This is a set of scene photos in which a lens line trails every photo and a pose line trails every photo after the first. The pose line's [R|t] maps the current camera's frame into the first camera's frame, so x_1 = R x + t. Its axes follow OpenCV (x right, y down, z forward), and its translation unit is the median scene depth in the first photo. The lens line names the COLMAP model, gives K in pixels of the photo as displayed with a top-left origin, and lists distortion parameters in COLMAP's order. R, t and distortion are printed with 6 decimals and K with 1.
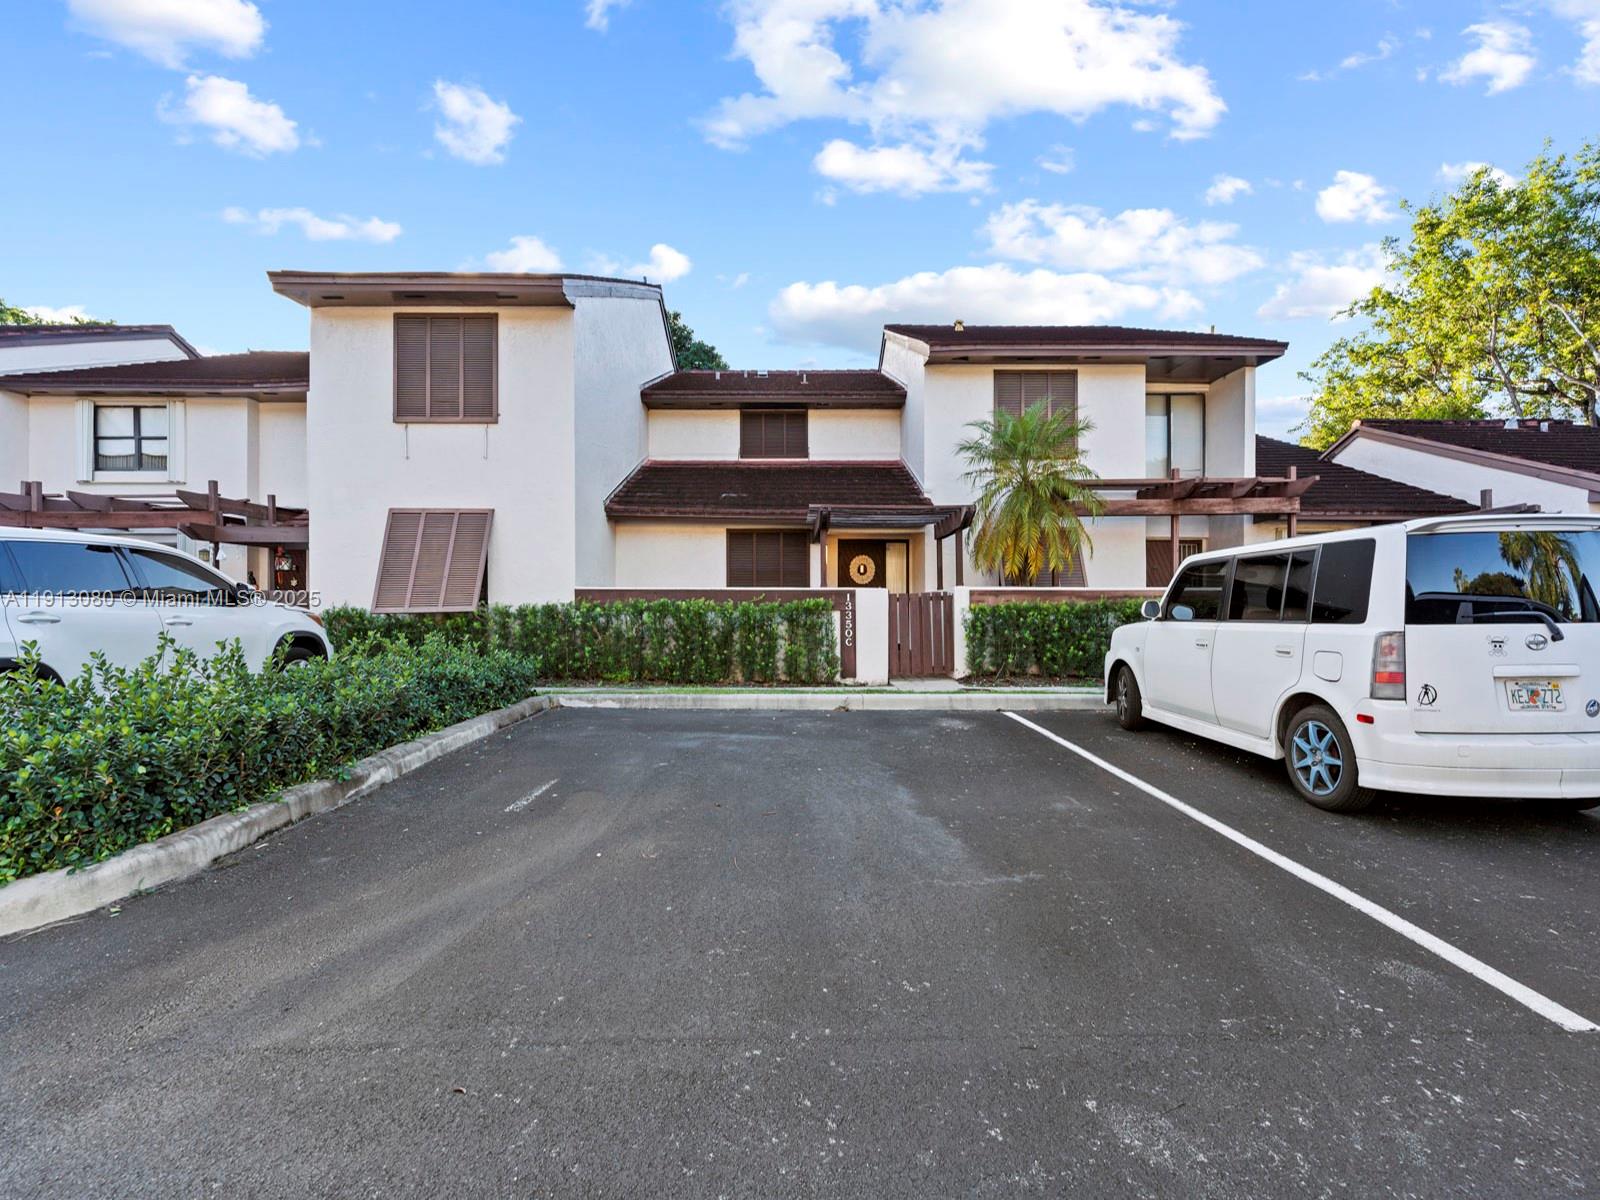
lens RADIAL K [[653.4, 0, 797.9], [0, 653.4, 601.7], [0, 0, 1]] dist [0.003314, -0.001881]
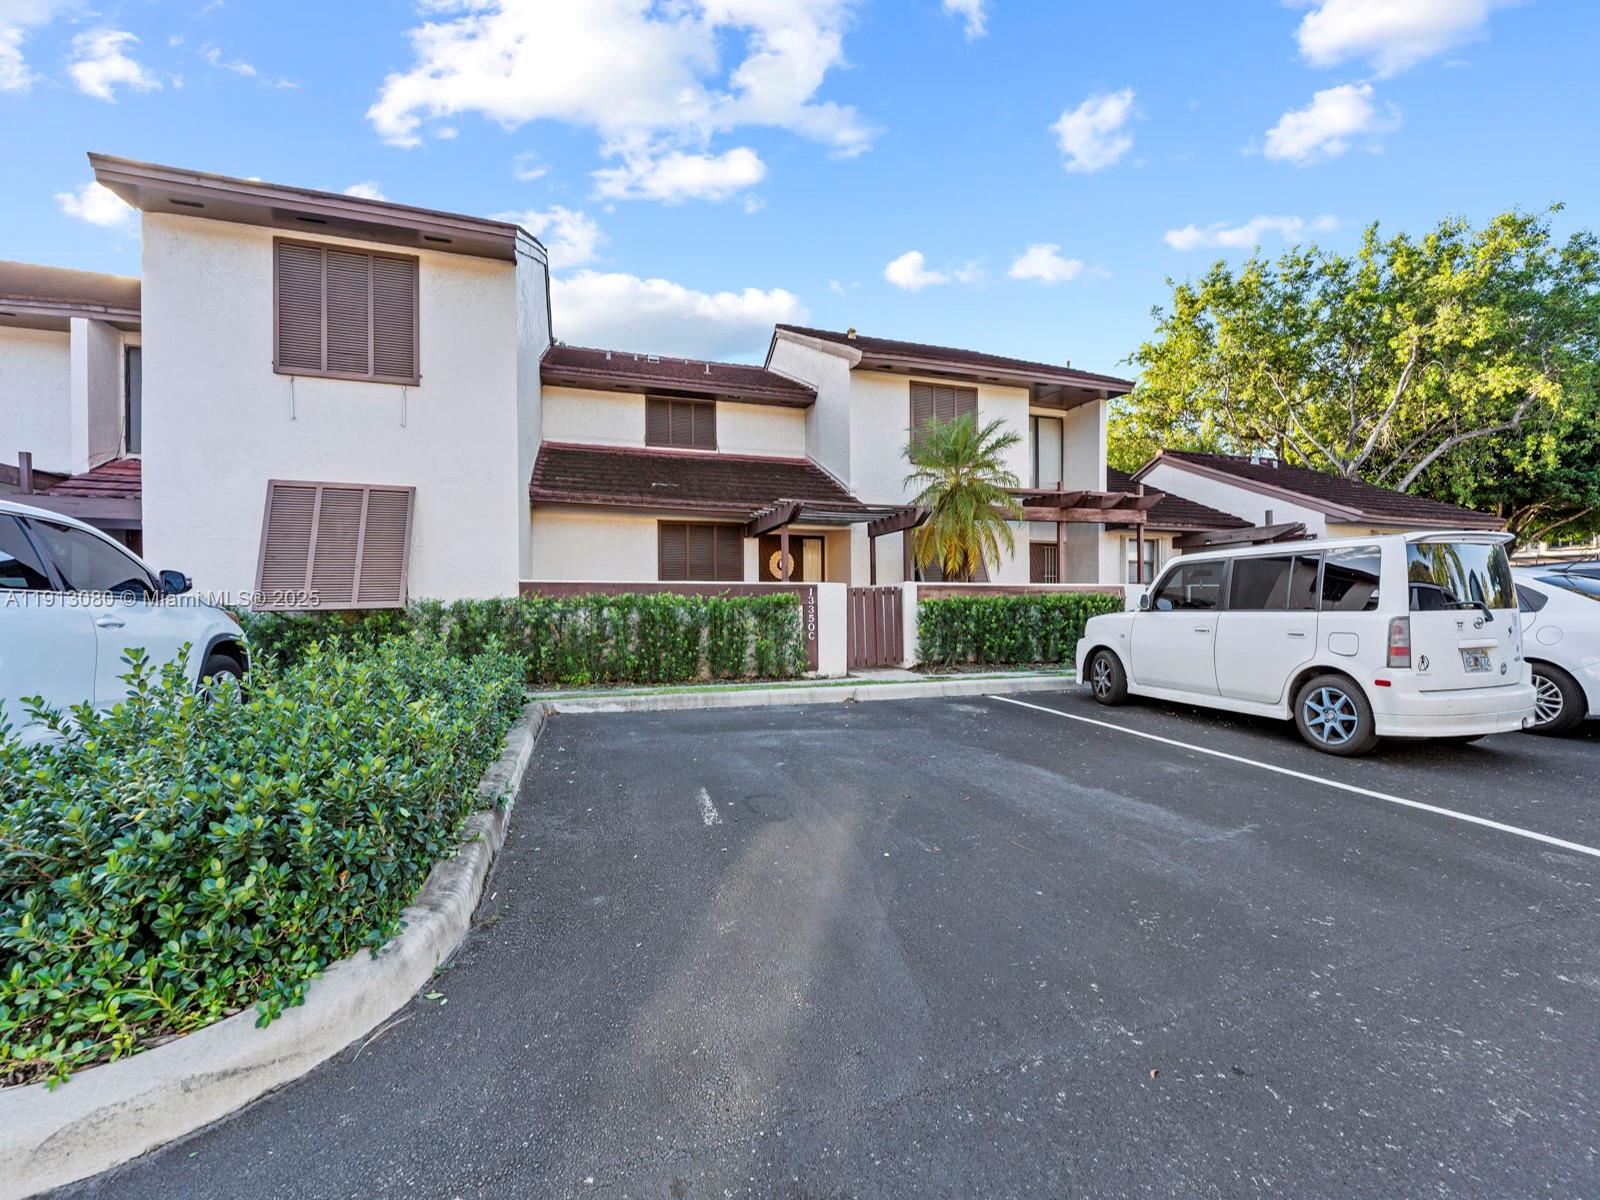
lens RADIAL K [[653.4, 0, 791.2], [0, 653.4, 598.9], [0, 0, 1]] dist [0.003314, -0.001881]
pose [[0.952231, -0.001906, 0.305371, -0.261770], [0.001380, 0.999997, 0.001939, 0.002341], [-0.305374, -0.001425, 0.952231, 0.043887]]
